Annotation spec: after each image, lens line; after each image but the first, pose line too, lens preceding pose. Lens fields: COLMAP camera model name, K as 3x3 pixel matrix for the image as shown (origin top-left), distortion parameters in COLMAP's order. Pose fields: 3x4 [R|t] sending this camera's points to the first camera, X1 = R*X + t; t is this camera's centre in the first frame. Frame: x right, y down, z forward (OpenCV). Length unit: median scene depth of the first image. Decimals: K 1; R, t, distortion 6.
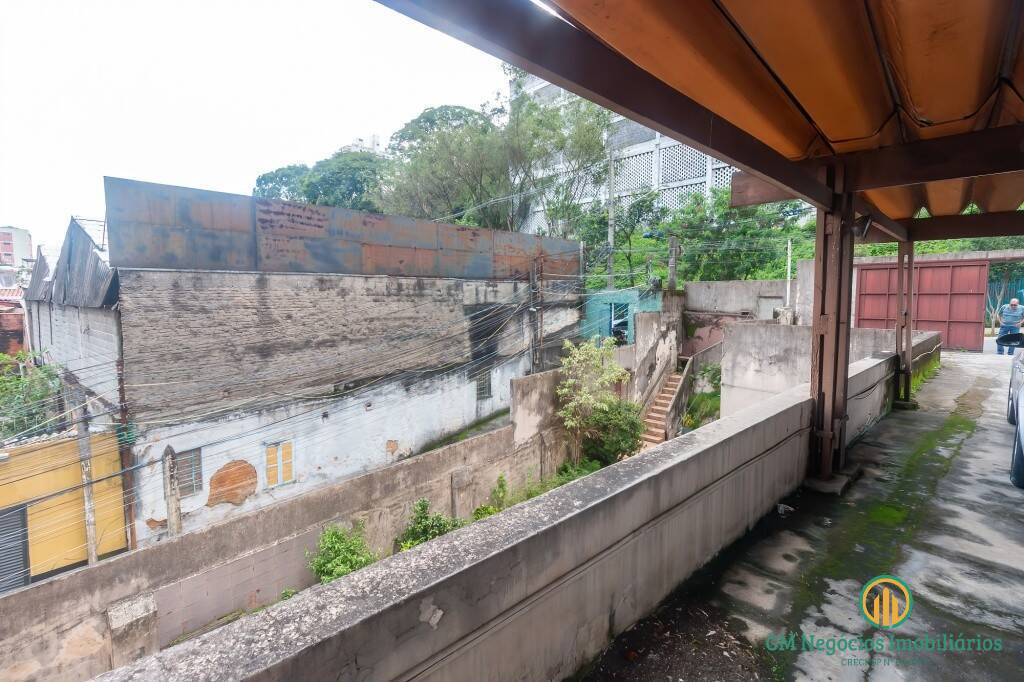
lens RADIAL K [[482.6, 0, 516.2], [0, 482.6, 332.8], [0, 0, 1]] dist [0.002354, 0.000295]
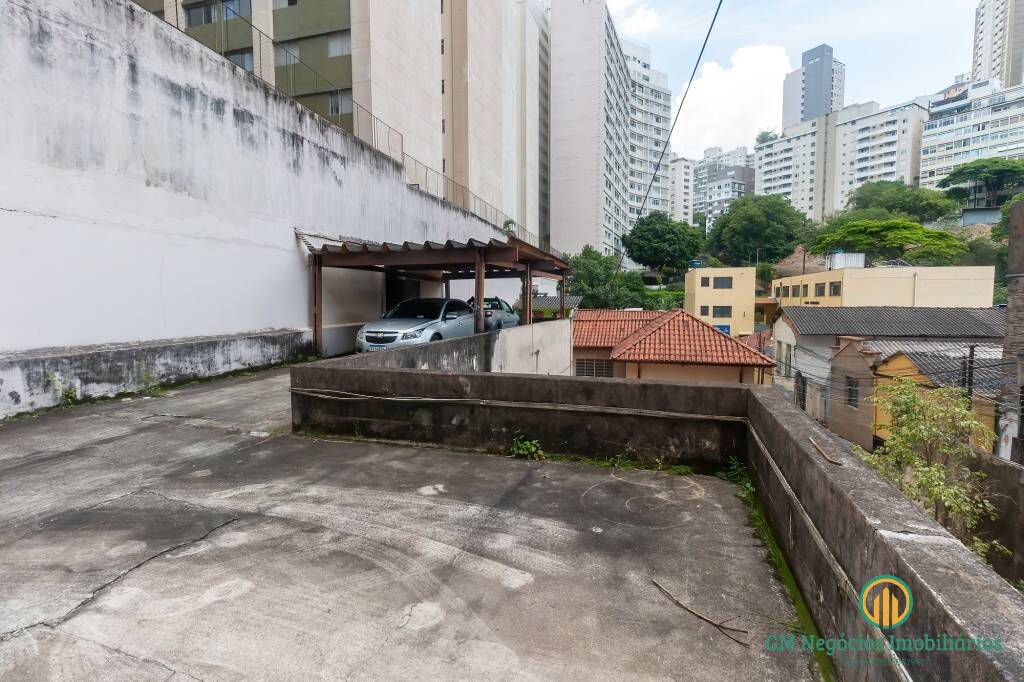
lens RADIAL K [[487.4, 0, 513.6], [0, 487.4, 335.1], [0, 0, 1]] dist [0.002091, -0.000054]
pose [[-0.882186, 0.035196, -0.469583, 0.723362], [-0.034419, 0.989716, 0.138842, -0.089246], [0.469641, 0.138647, -0.871903, 1.214929]]
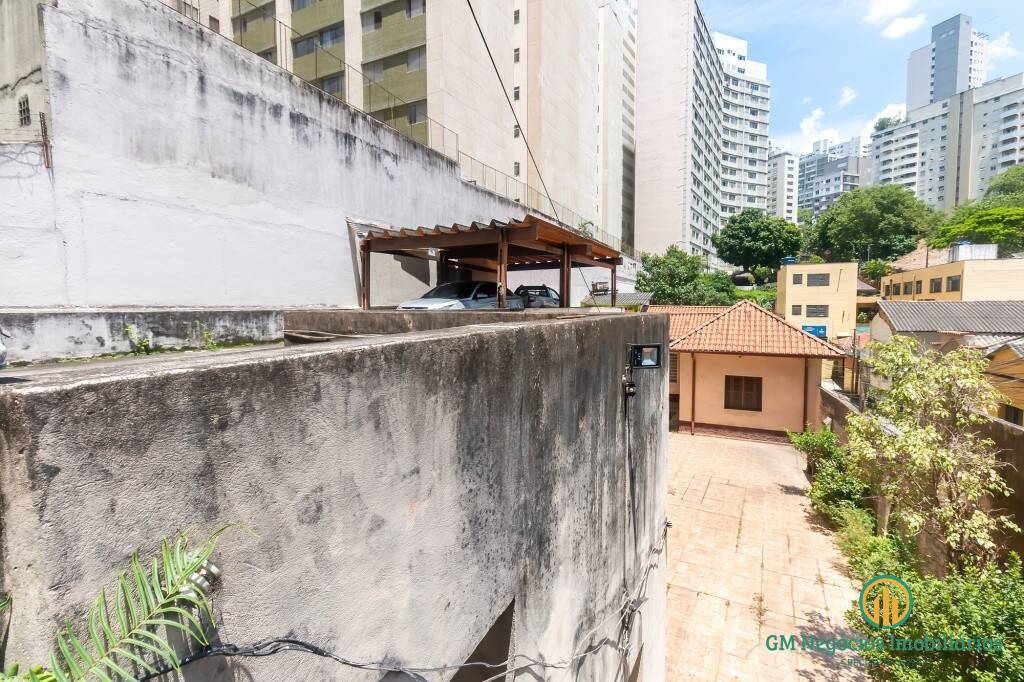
lens RADIAL K [[478.8, 0, 514.1], [0, 478.8, 334.7], [0, 0, 1]] dist [0.003187, -0.000013]
pose [[-0.954277, 0.020036, -0.298253, 0.626015], [-0.021056, 0.990768, 0.133925, -0.047271], [0.298182, 0.134081, -0.945045, 1.286896]]
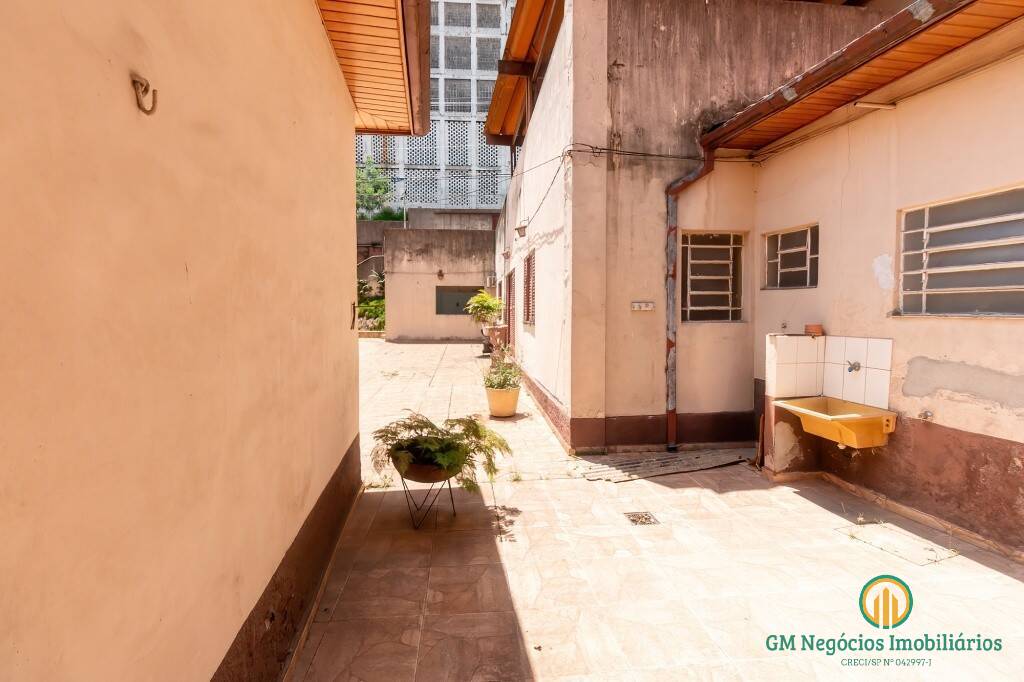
lens RADIAL K [[470.4, 0, 511.4], [0, 470.4, 327.5], [0, 0, 1]] dist [0.001738, -0.000245]
pose [[0.627566, -0.023902, 0.778196, -0.433214], [0.061198, 0.997950, -0.018701, 0.328228], [-0.776154, 0.059361, 0.627743, -0.143900]]
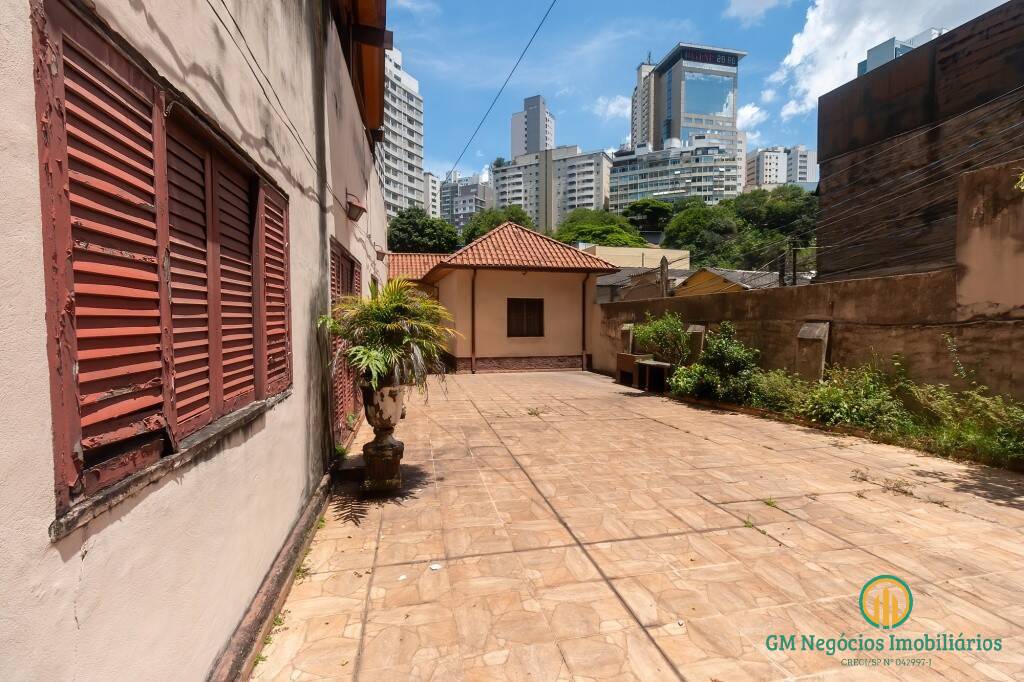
lens RADIAL K [[470.1, 0, 517.5], [0, 470.1, 336.8], [0, 0, 1]] dist [0.002893, 0.000686]
pose [[-0.529769, 0.040103, -0.847194, 0.599608], [-0.065596, 0.993952, 0.088068, 0.229027], [0.845602, 0.102228, -0.523934, 0.817934]]
